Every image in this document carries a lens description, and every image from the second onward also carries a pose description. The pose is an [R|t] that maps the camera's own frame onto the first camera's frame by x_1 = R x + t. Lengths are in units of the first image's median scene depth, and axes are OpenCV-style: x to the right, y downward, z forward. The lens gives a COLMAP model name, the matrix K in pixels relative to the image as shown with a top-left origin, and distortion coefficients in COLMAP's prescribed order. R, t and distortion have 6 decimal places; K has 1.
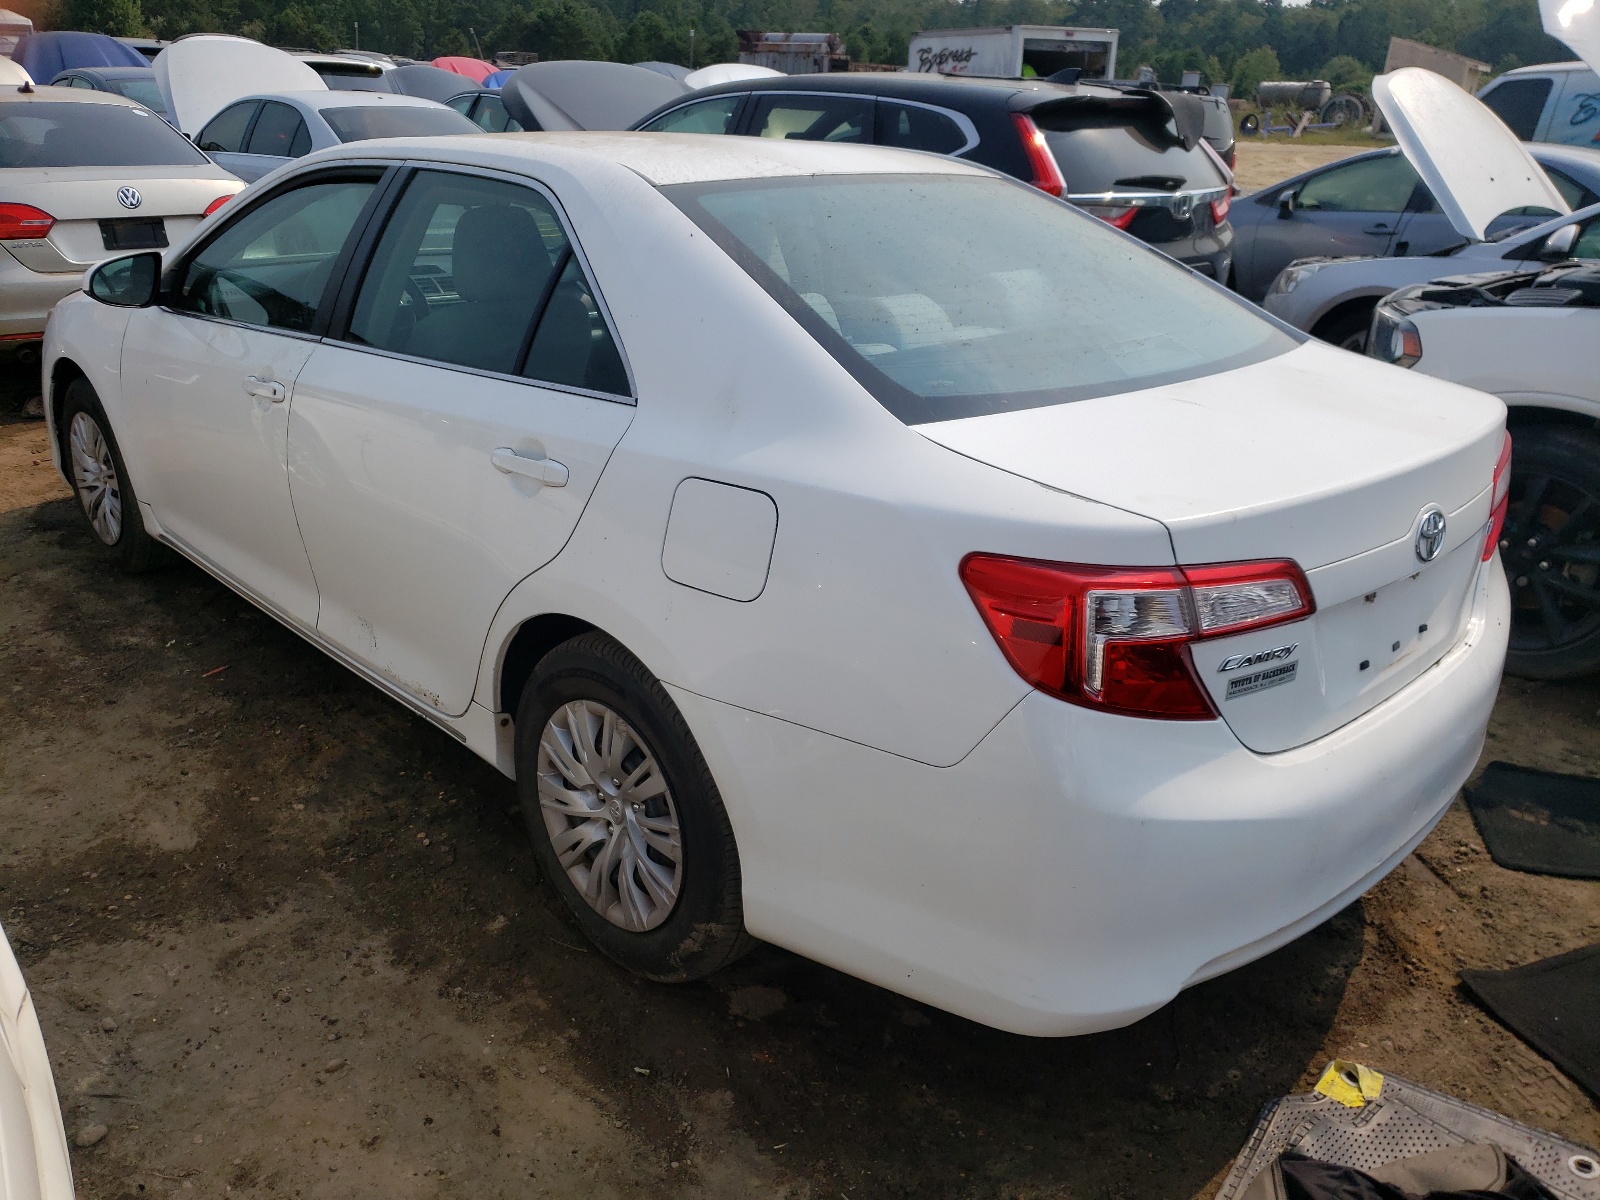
lens RADIAL K [[1213.8, 0, 791.1], [0, 1213.8, 597.2], [0, 0, 1]] dist [-0.021510, 0.029684]
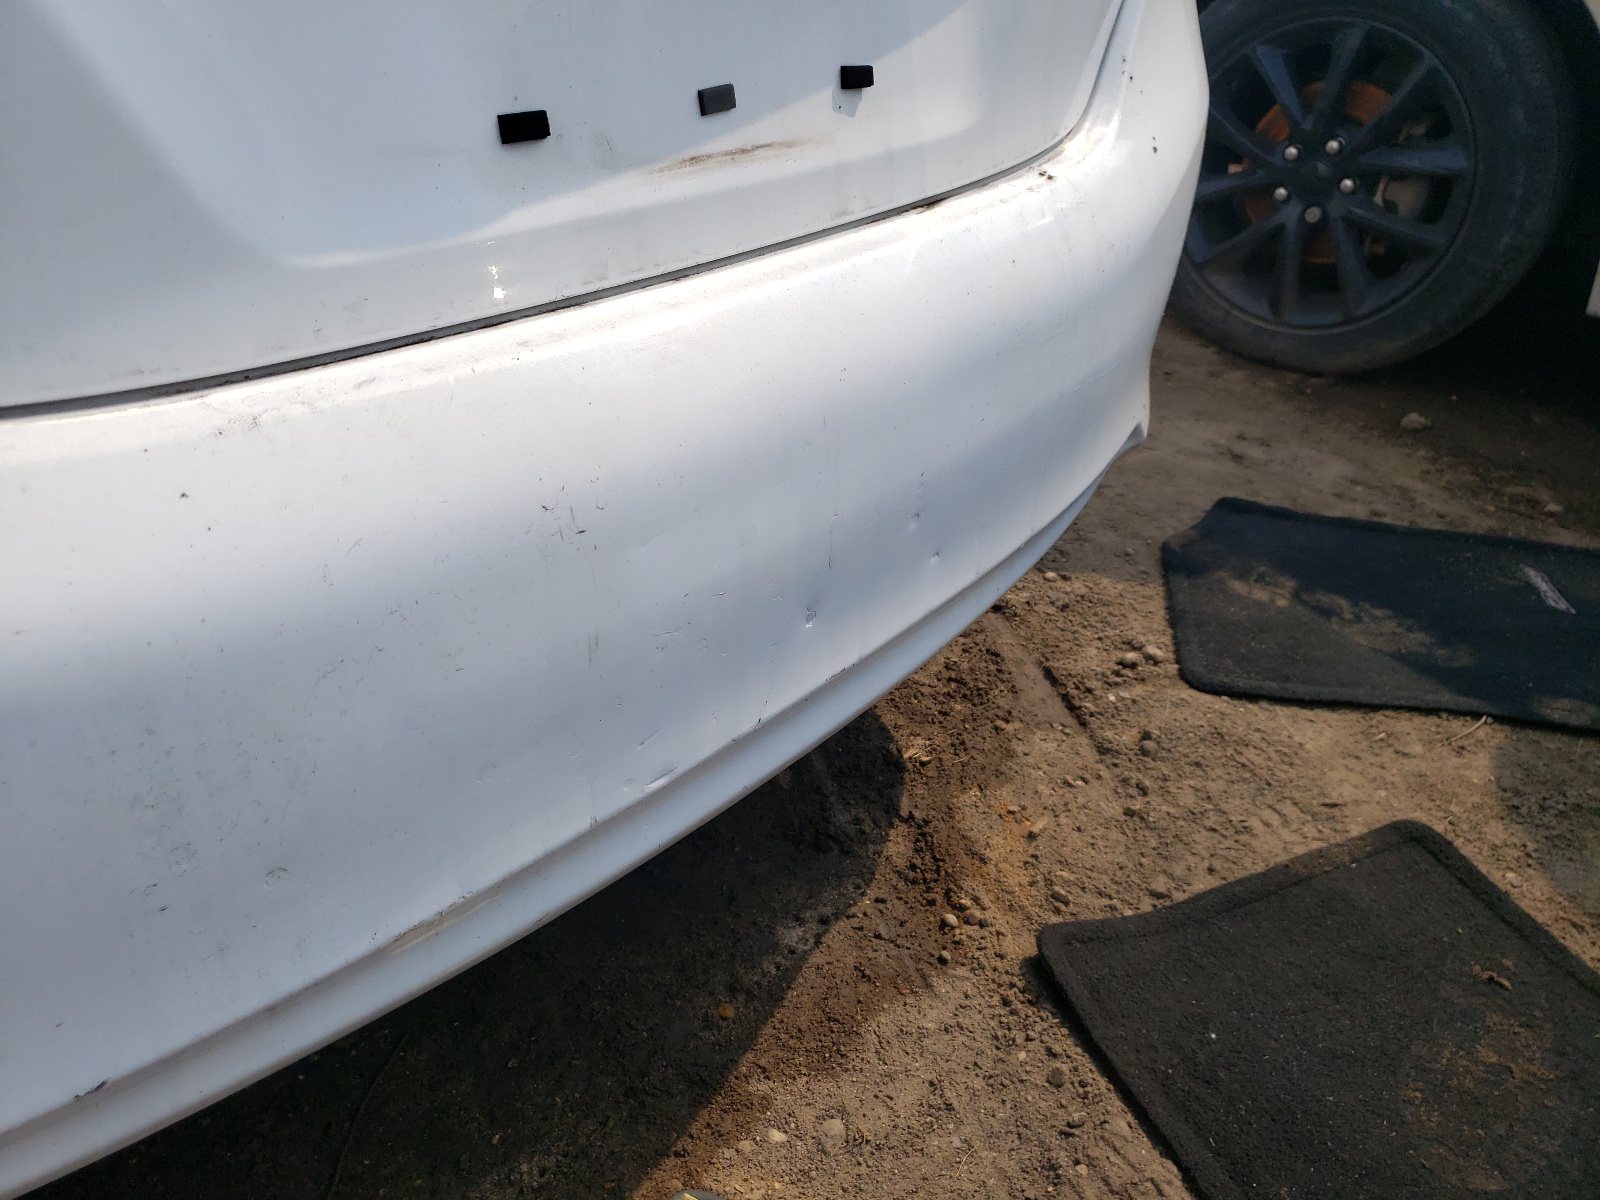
lens RADIAL K [[1213.8, 0, 803.6], [0, 1213.8, 602.7], [0, 0, 1]] dist [-0.021510, 0.029684]
pose [[0.994384, -0.023059, 0.103293, 0.378401], [0.001807, 0.979534, 0.201272, 0.079895], [-0.105820, -0.199955, 0.974074, 0.523045]]
